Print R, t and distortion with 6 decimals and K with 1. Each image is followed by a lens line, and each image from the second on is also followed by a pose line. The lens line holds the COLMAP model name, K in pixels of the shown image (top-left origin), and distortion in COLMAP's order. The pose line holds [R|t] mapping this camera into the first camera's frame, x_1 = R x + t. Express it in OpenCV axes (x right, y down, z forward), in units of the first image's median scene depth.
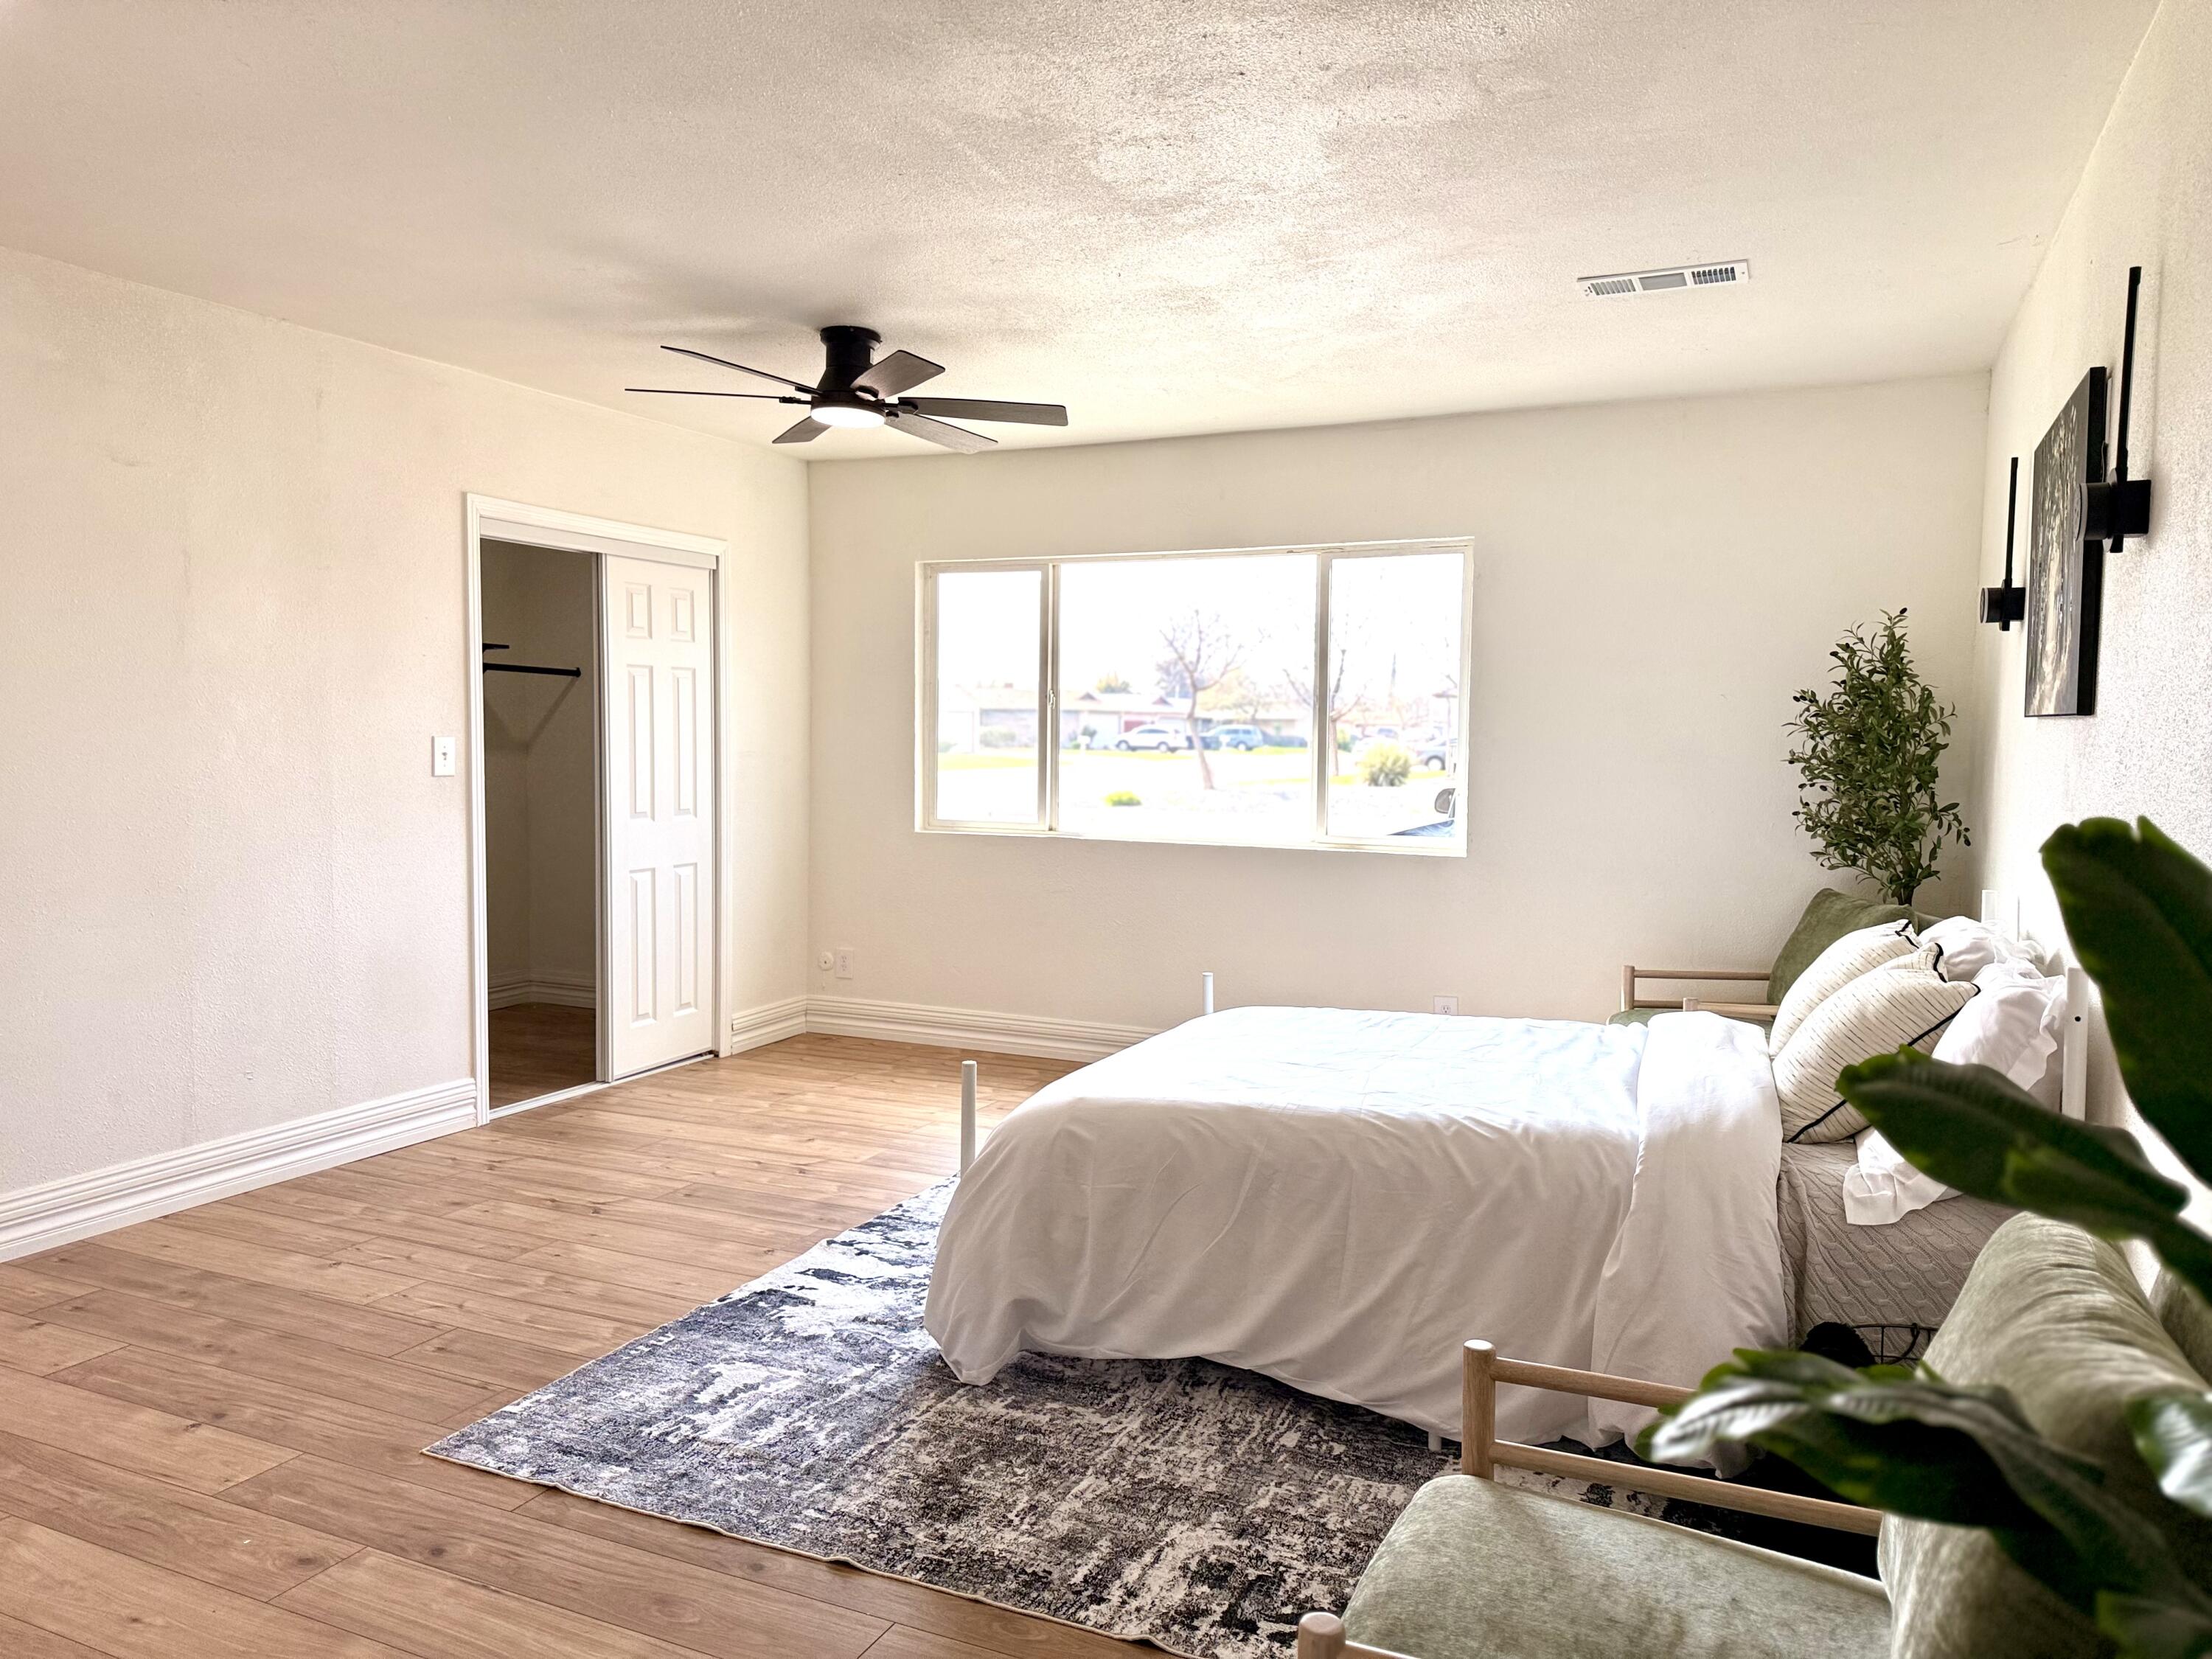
lens RADIAL K [[1622.0, 0, 1093.1], [0, 1622.0, 836.7], [0, 0, 1]] dist [0.111613, -0.156892]
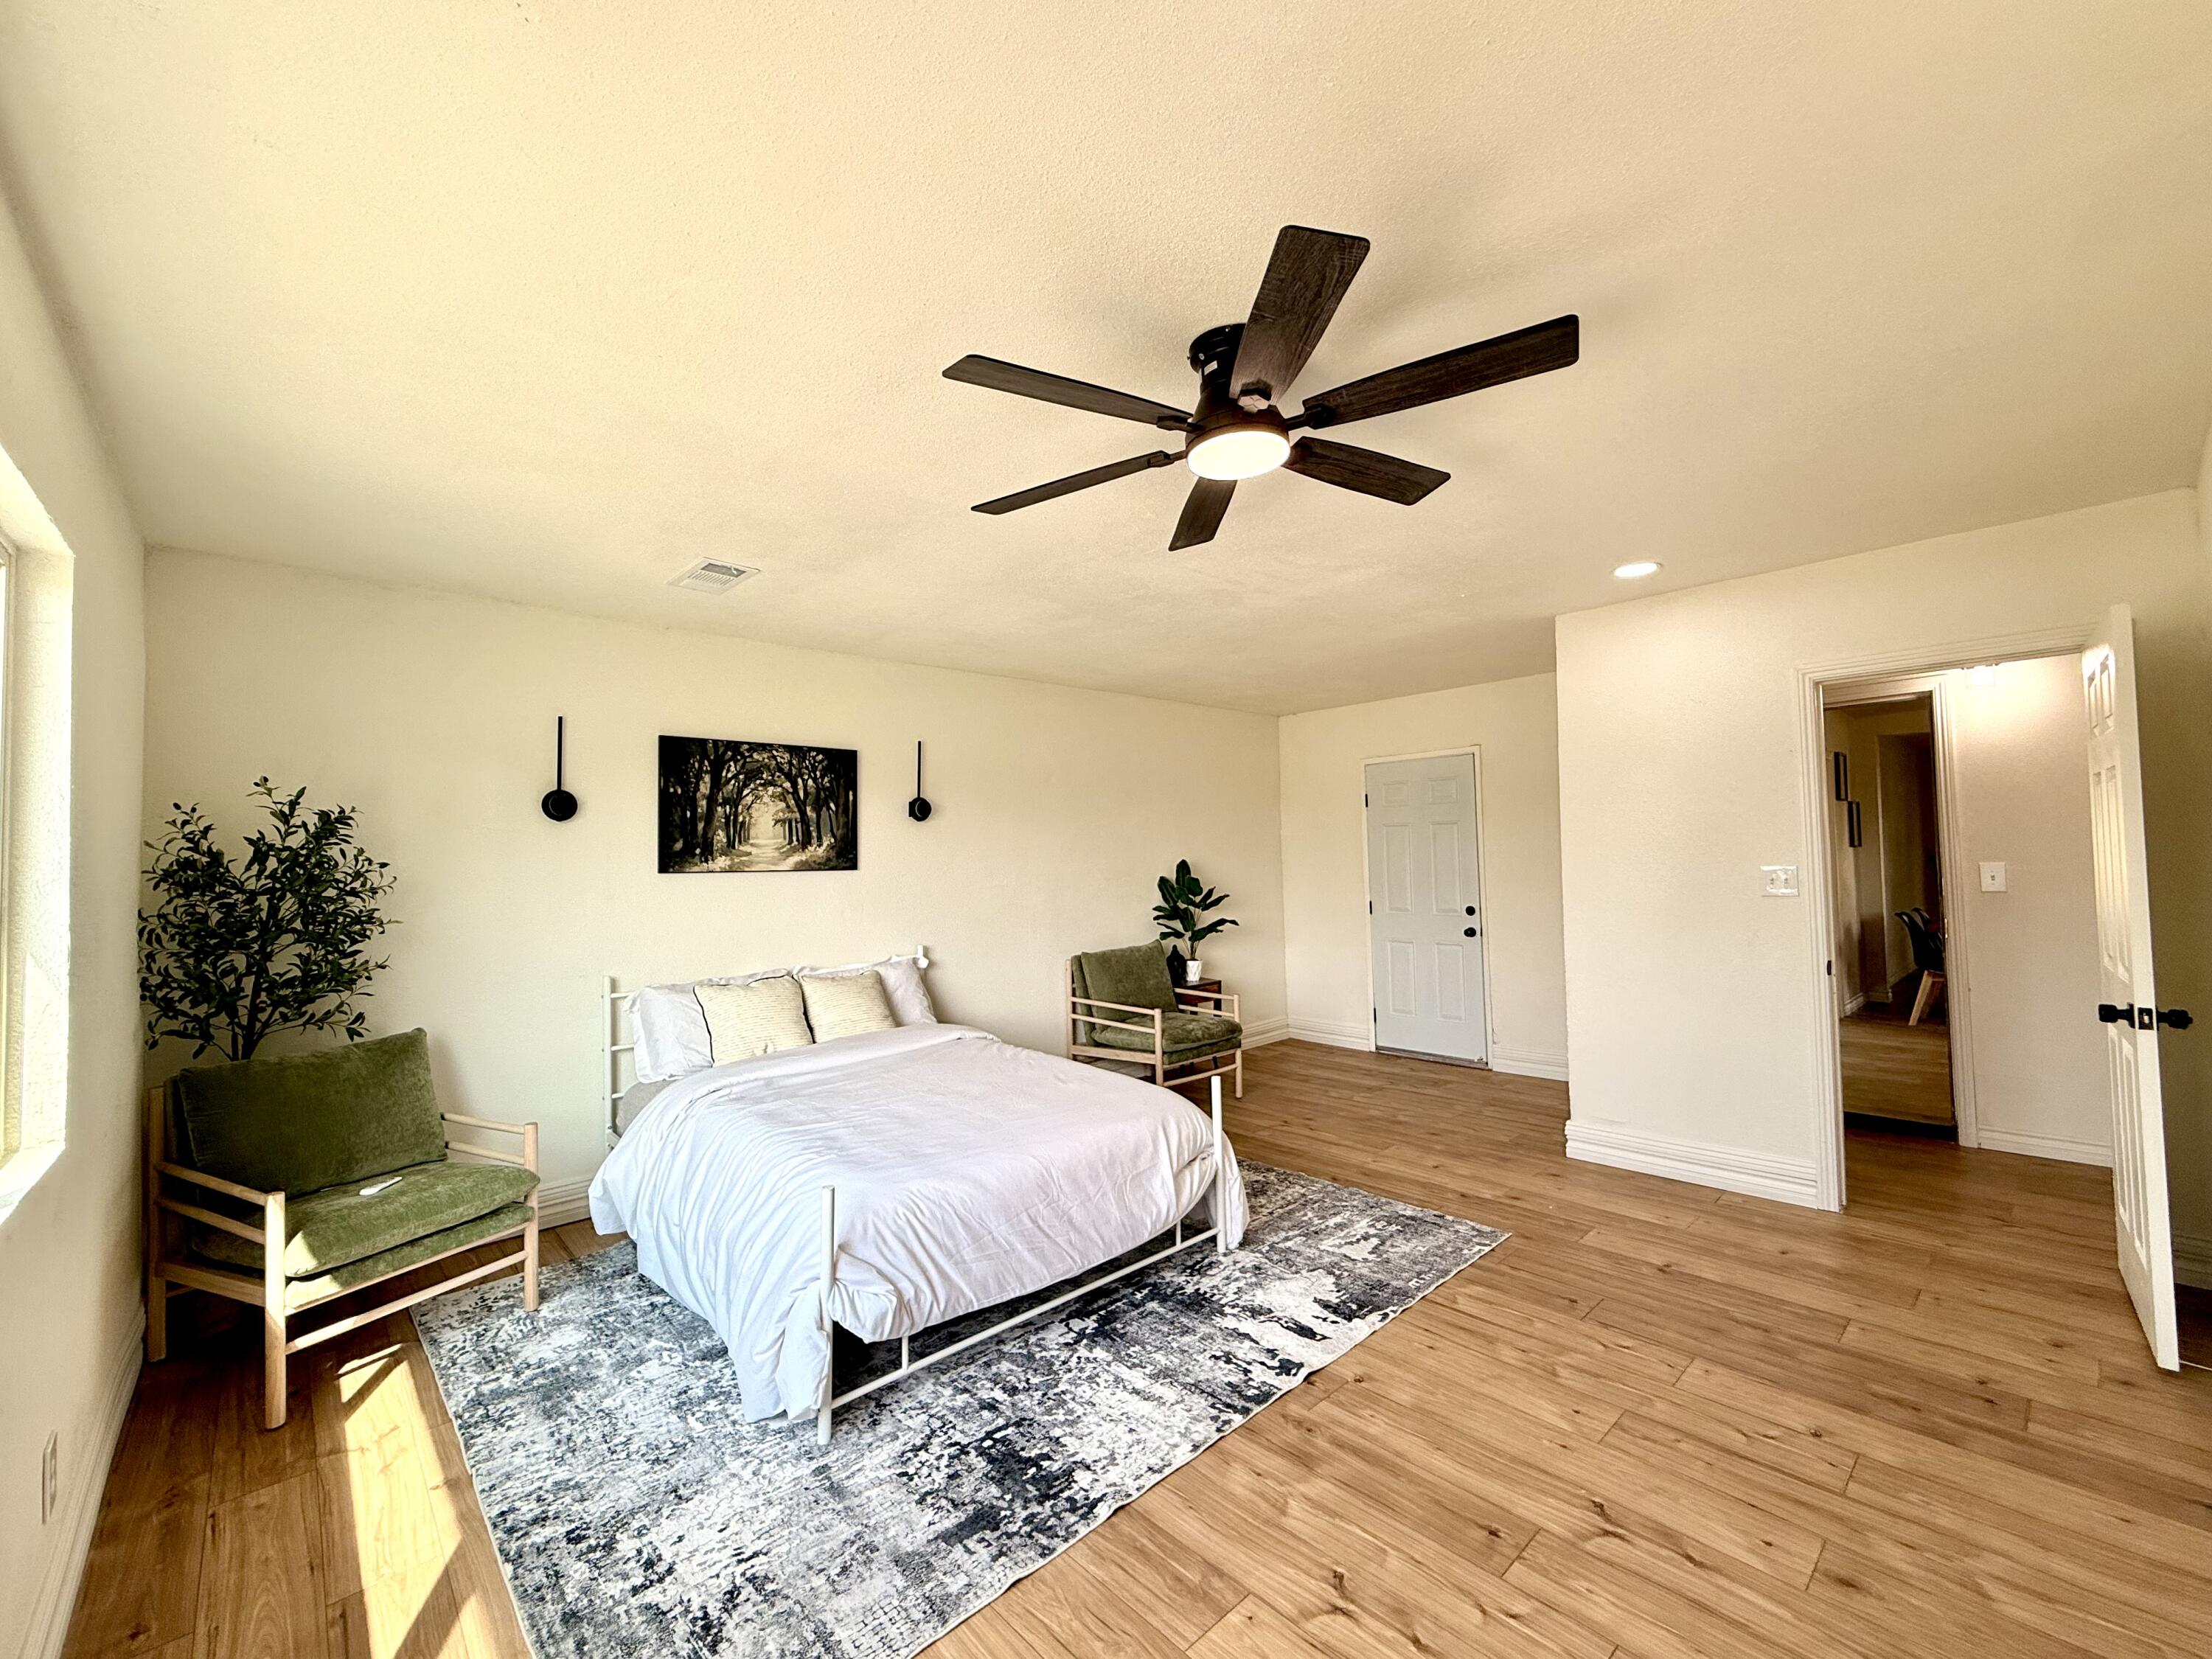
lens RADIAL K [[881.7, 0, 1086.7], [0, 881.7, 832.9], [0, 0, 1]] dist [-0.000277, -0.000262]
pose [[-0.914865, 0.022064, 0.403156, -0.295340], [0.037864, 0.998794, 0.031263, -0.131442], [-0.401979, 0.043867, -0.914597, 1.698329]]
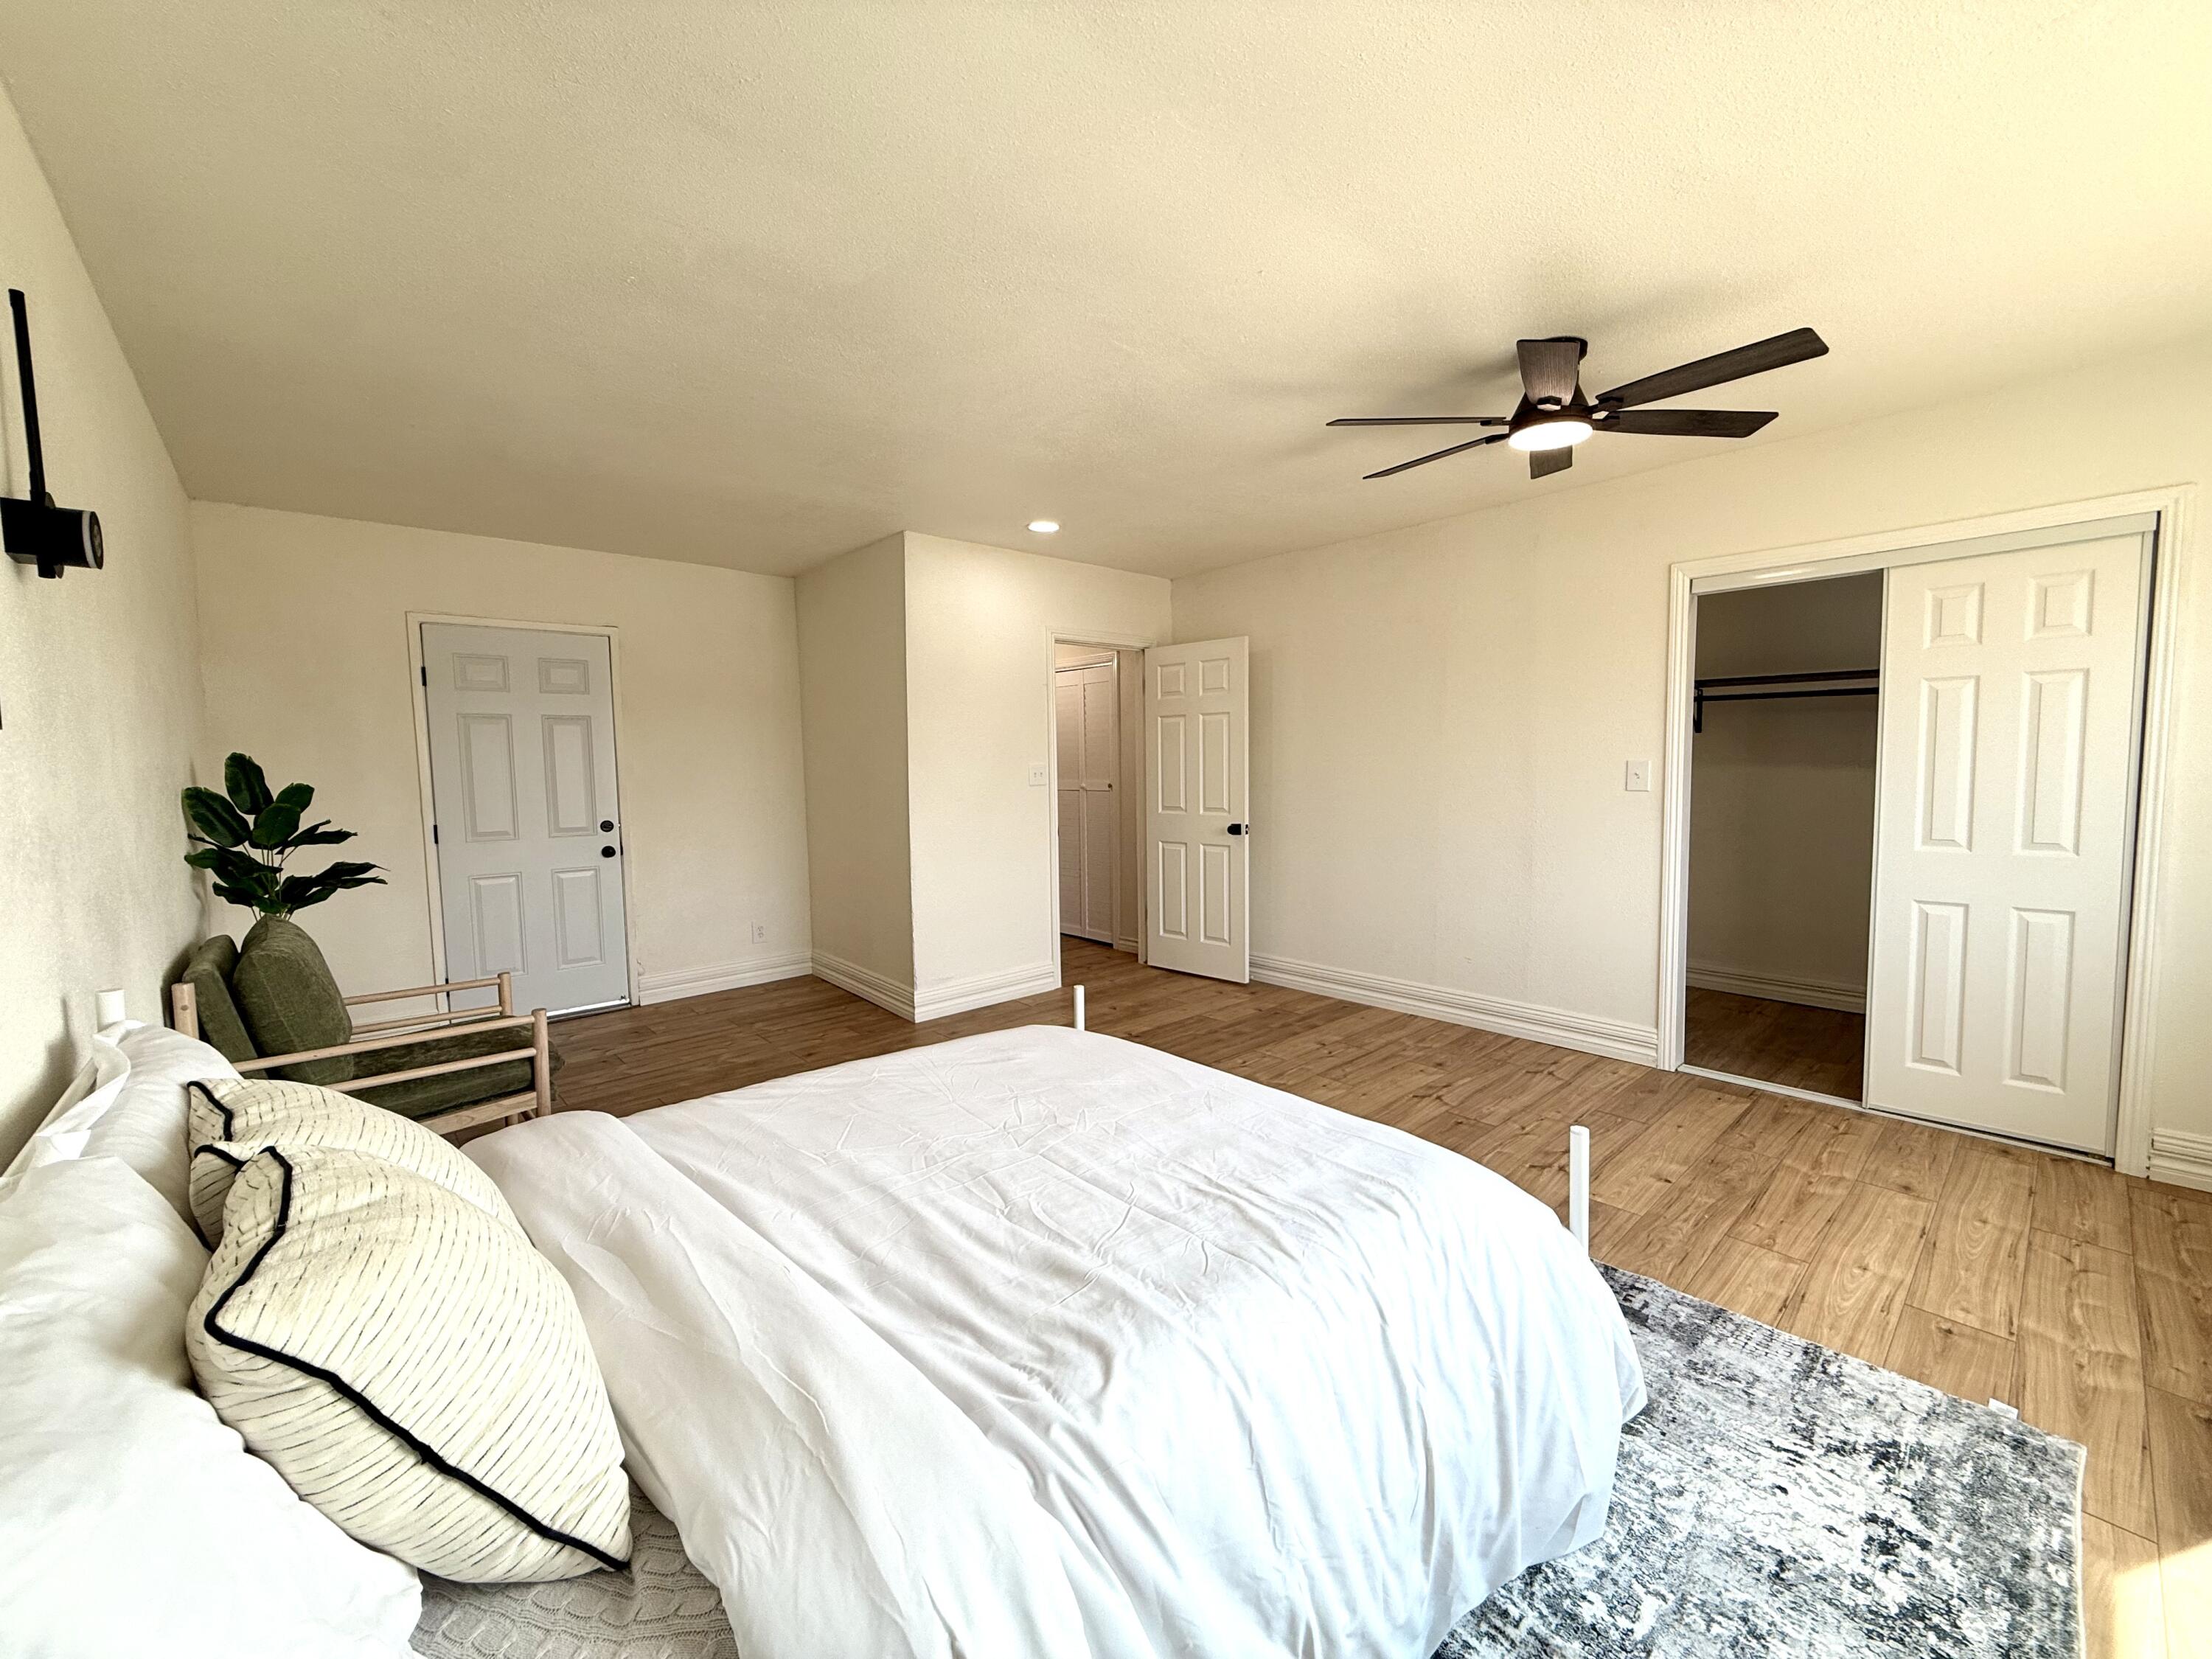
lens RADIAL K [[879.4, 0, 1106.0], [0, 879.4, 829.5], [0, 0, 1]] dist [-0.001429, 0.000674]
pose [[-0.413120, 0.061818, -0.908576, 0.563563], [-0.047232, 0.994896, 0.089167, -0.066018], [0.909451, 0.079751, -0.408091, 1.213374]]
